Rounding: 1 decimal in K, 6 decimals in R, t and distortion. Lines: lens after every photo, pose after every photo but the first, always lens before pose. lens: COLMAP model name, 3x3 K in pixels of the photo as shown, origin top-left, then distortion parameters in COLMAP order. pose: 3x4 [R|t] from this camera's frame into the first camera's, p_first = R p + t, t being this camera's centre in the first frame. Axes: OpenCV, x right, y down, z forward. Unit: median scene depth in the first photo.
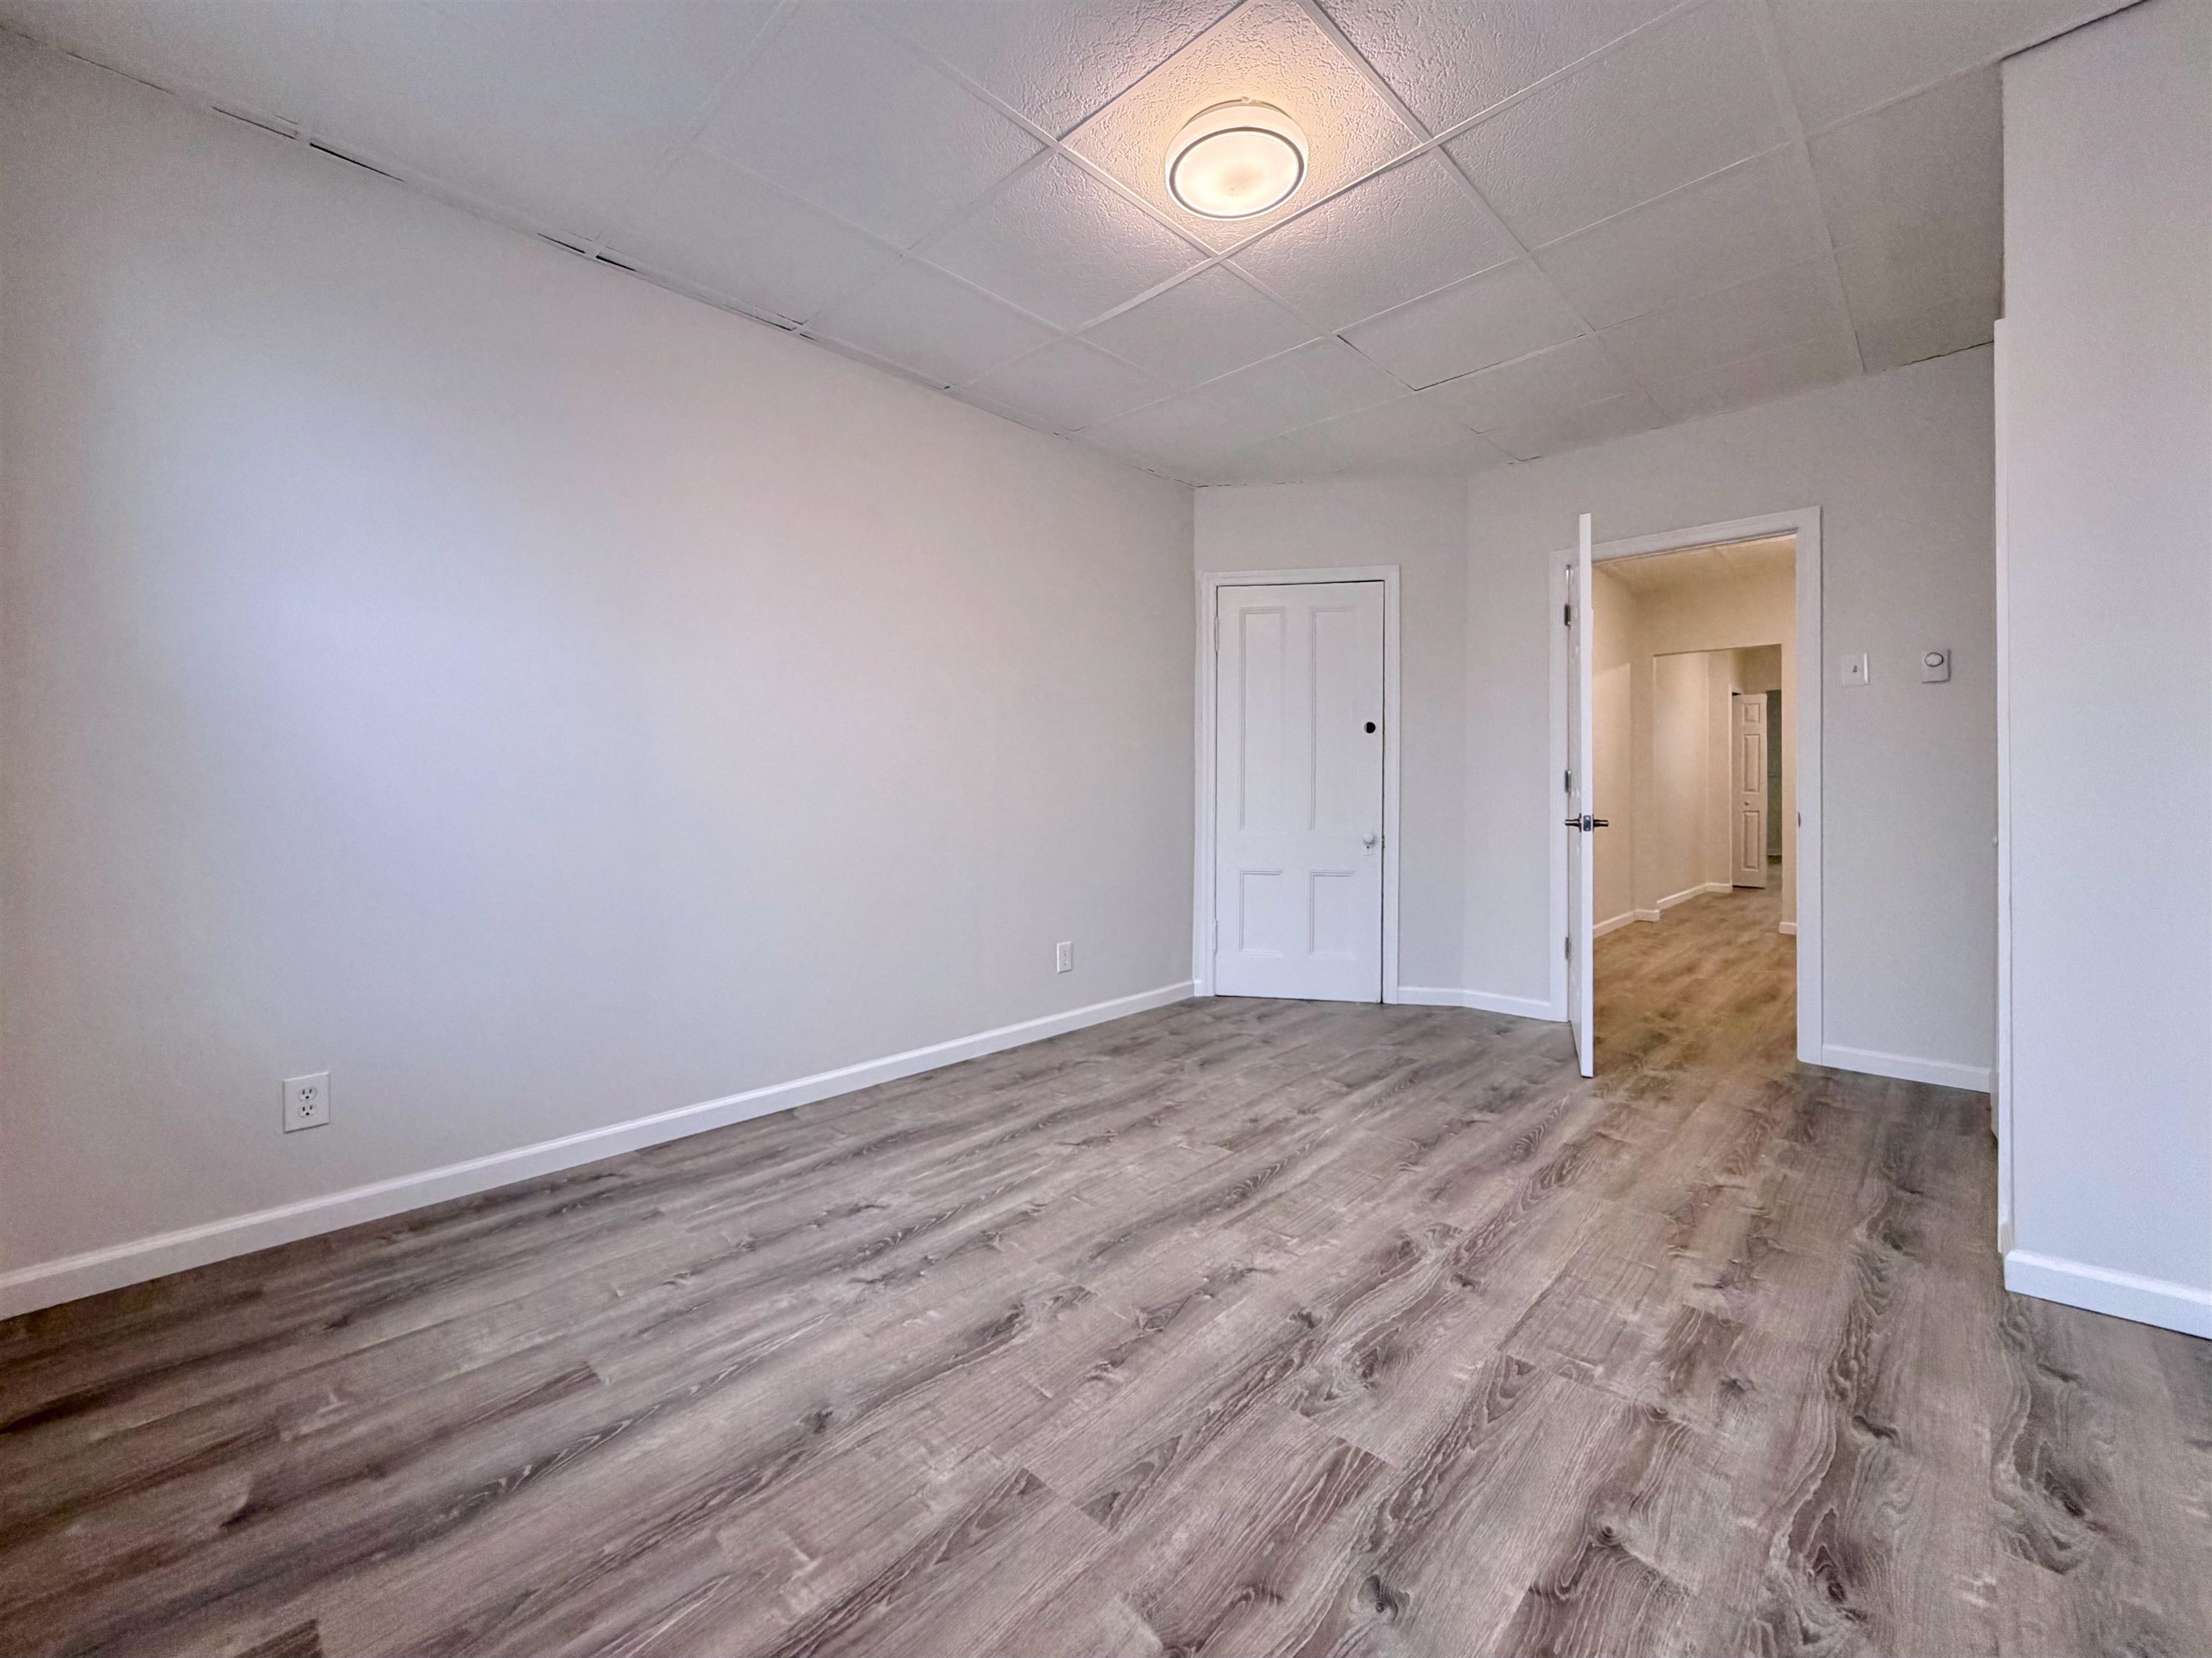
lens RADIAL K [[910.0, 0, 1112.1], [0, 910.0, 795.2], [0, 0, 1]] dist [0.000040, -0.000420]
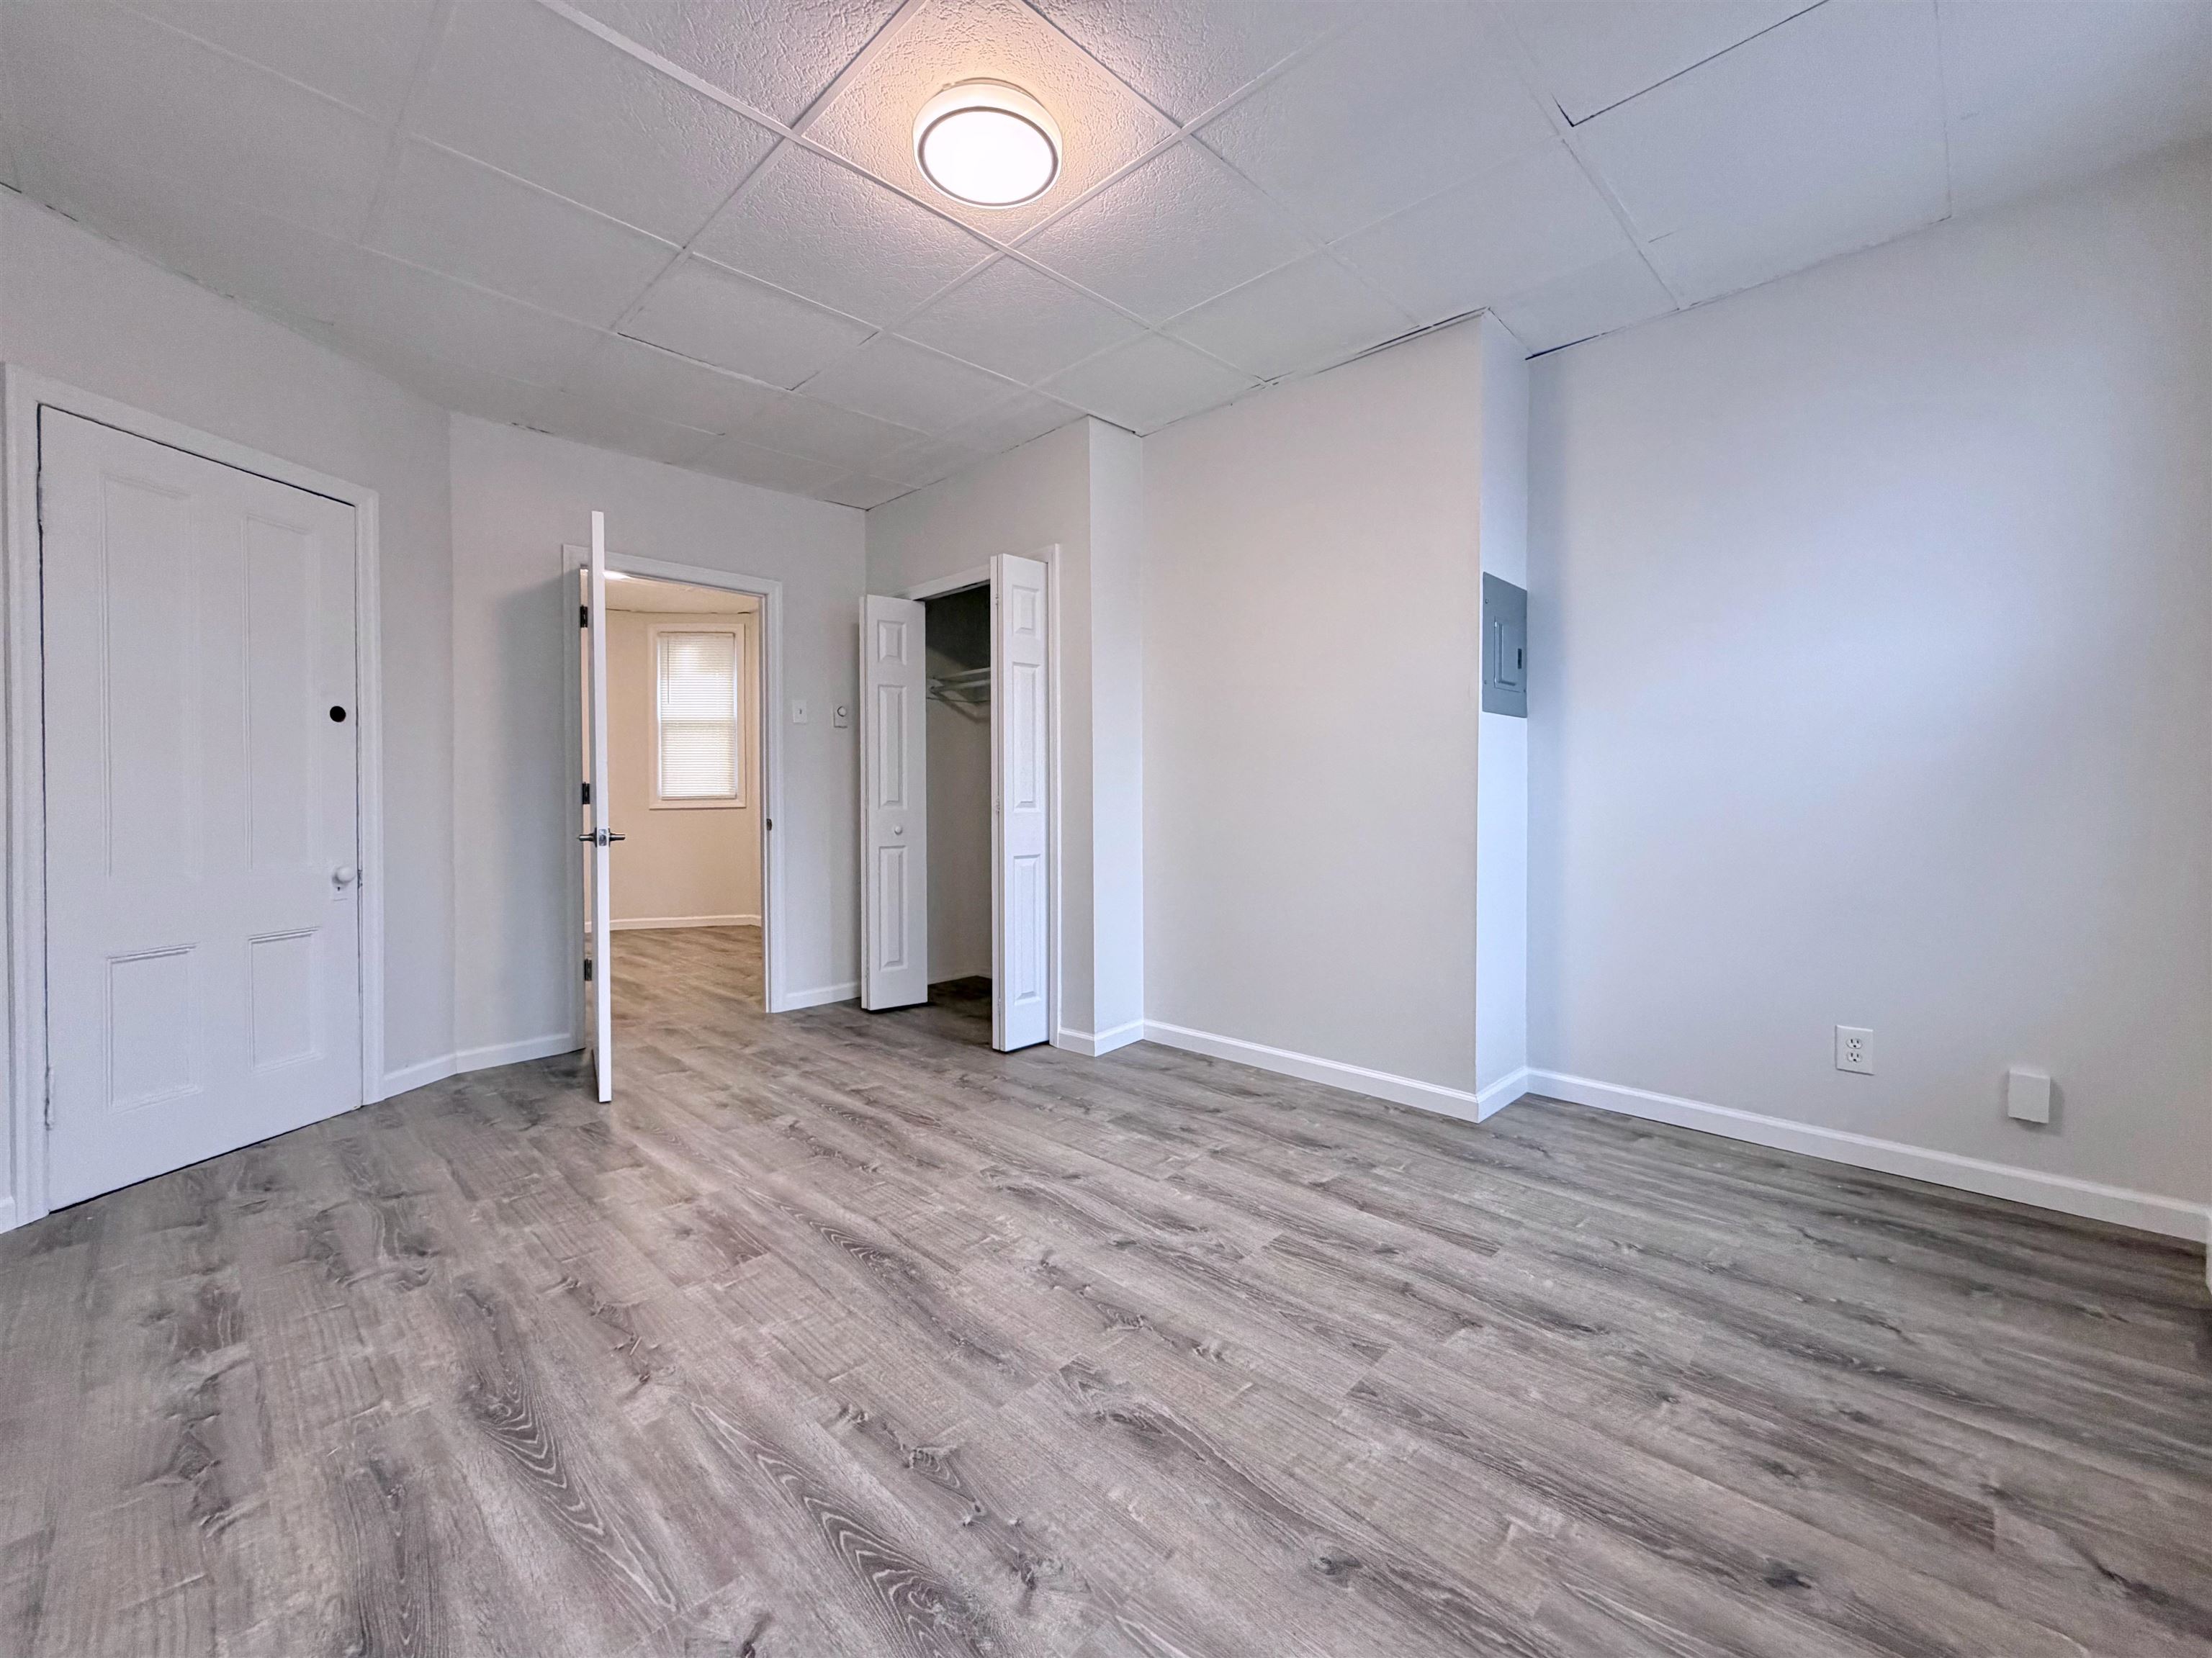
lens RADIAL K [[891.4, 0, 1100.1], [0, 891.4, 820.2], [0, 0, 1]] dist [-0.000804, -0.000354]
pose [[0.001351, -0.026750, 0.999641, -0.848998], [0.014250, 0.999541, 0.026728, -0.009905], [-0.999898, 0.014209, 0.001731, 0.922706]]
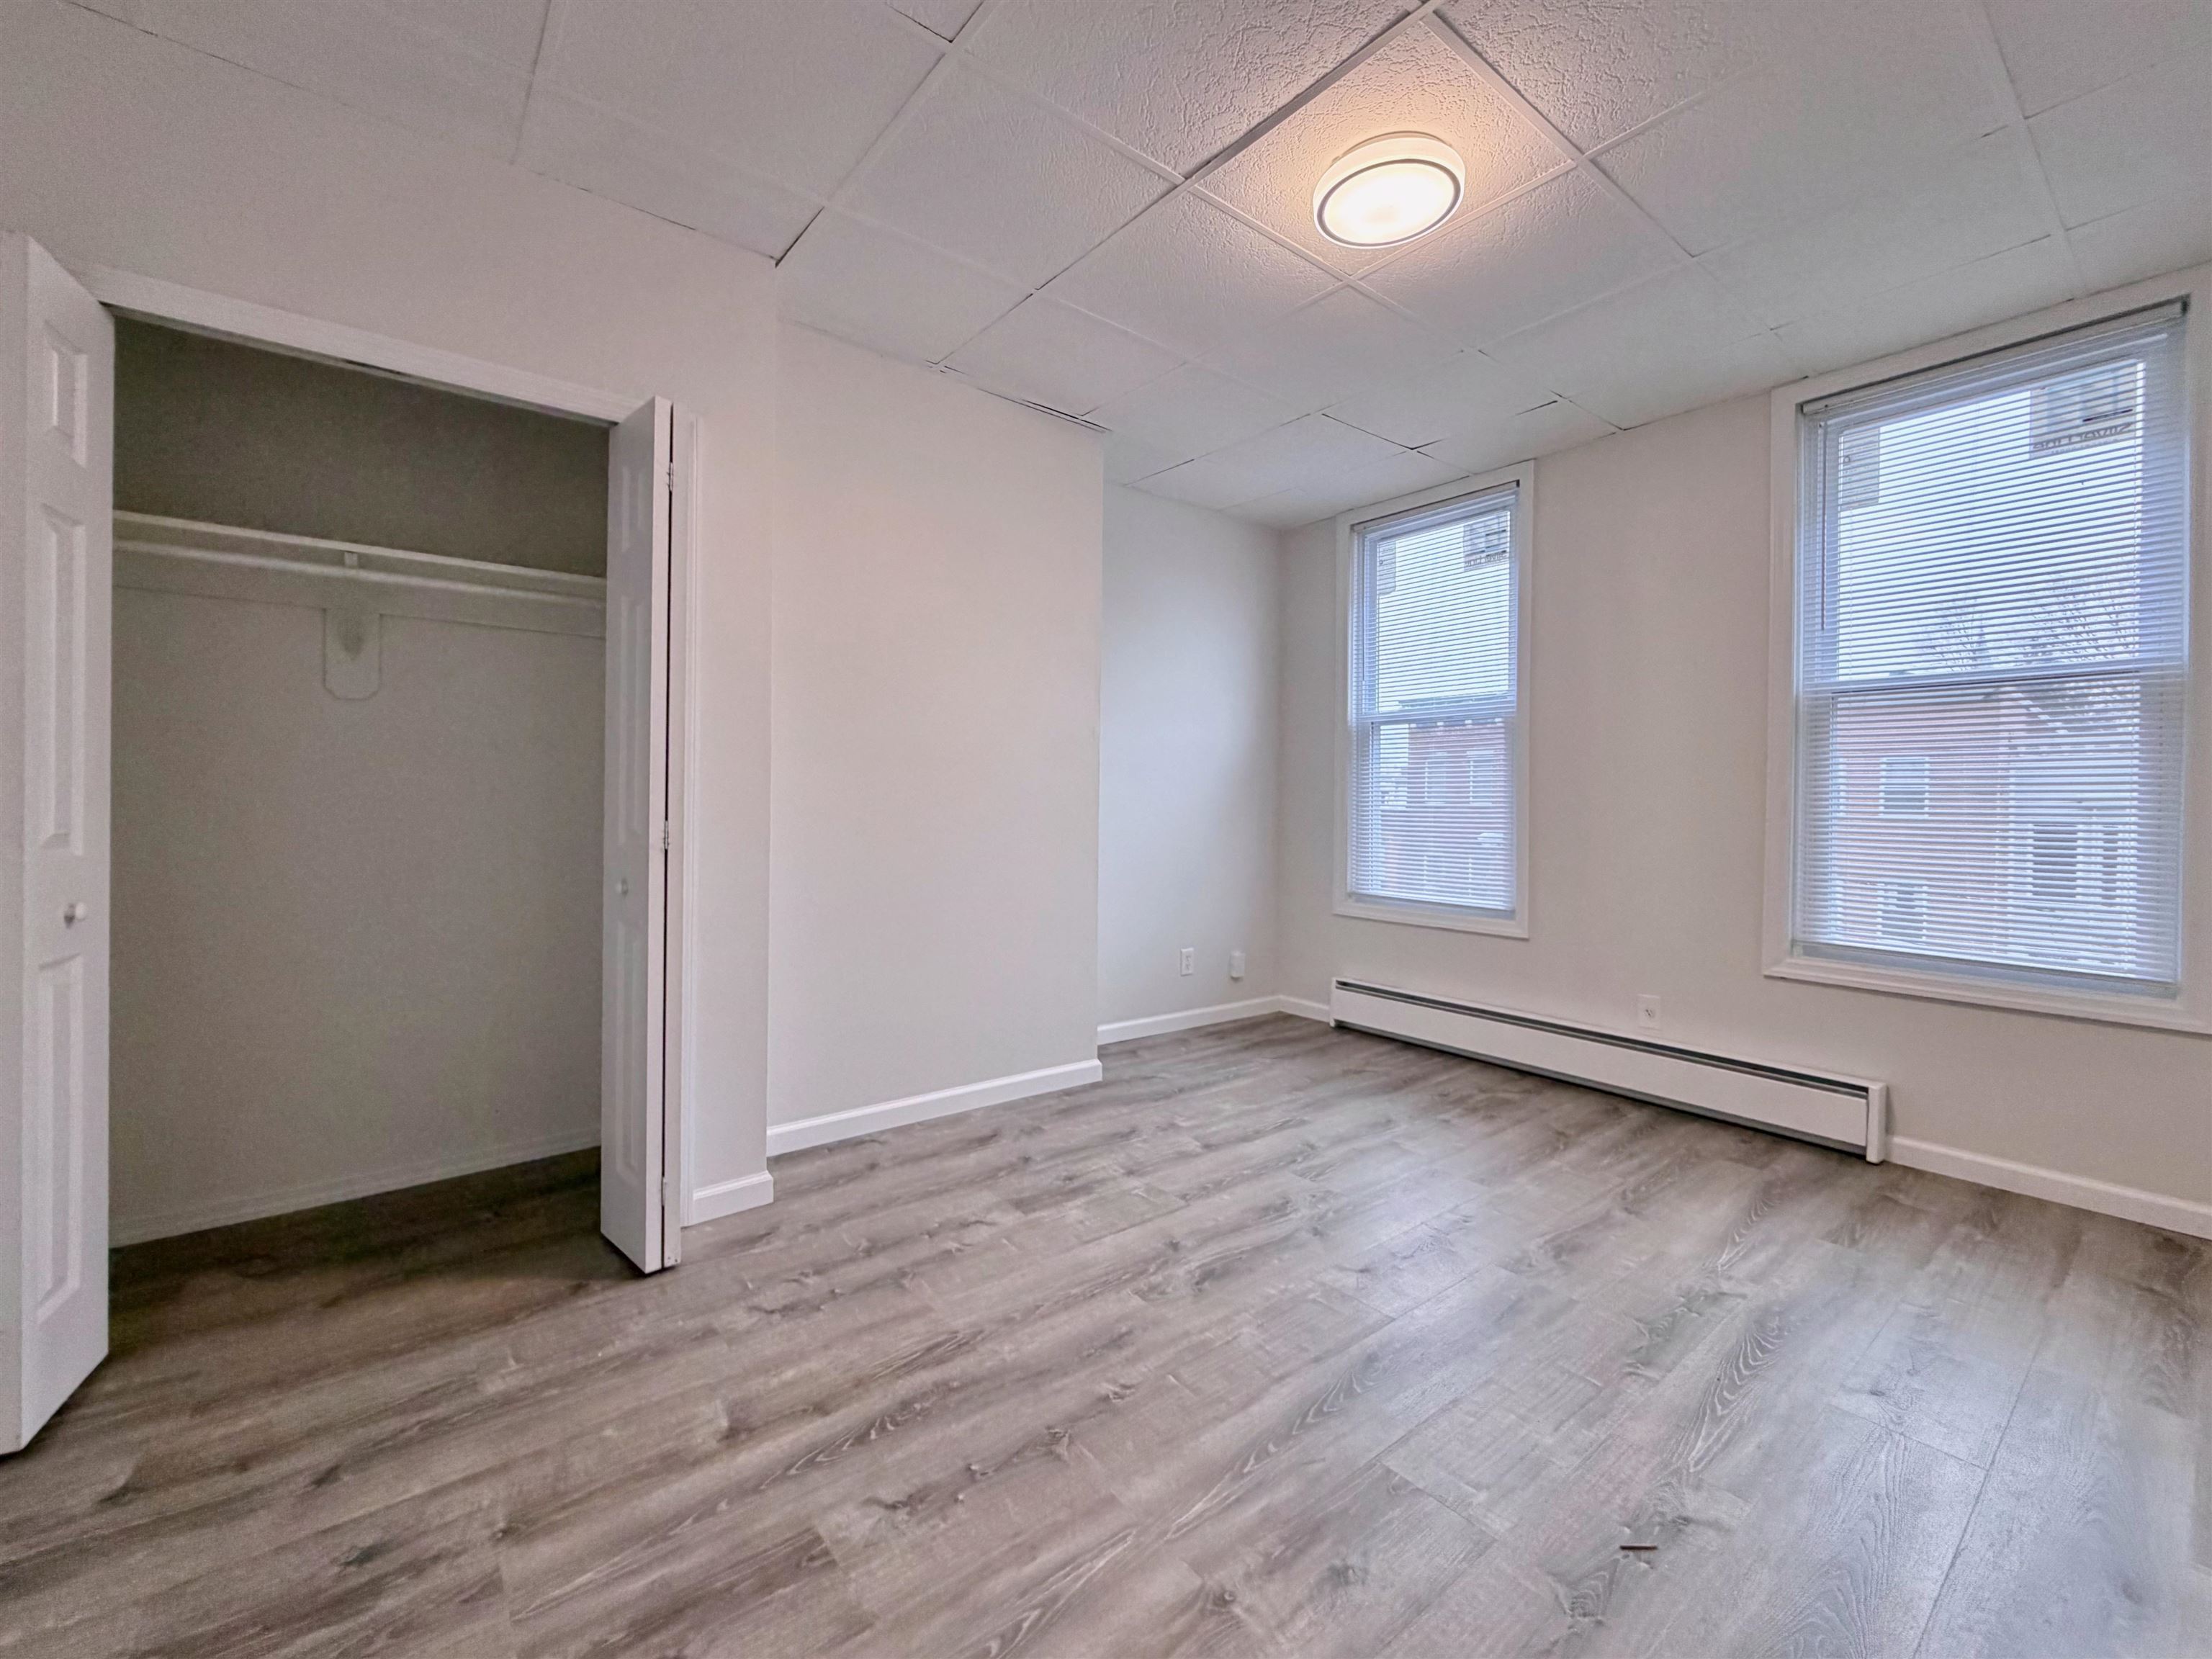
lens RADIAL K [[910.0, 0, 1112.1], [0, 910.0, 795.7], [0, 0, 1]] dist [0.000040, -0.000420]
pose [[-0.990886, -0.007856, 0.134472, 0.304179], [-0.007365, 0.999964, 0.004148, -0.052166], [-0.134500, 0.003120, -0.990909, 2.113779]]
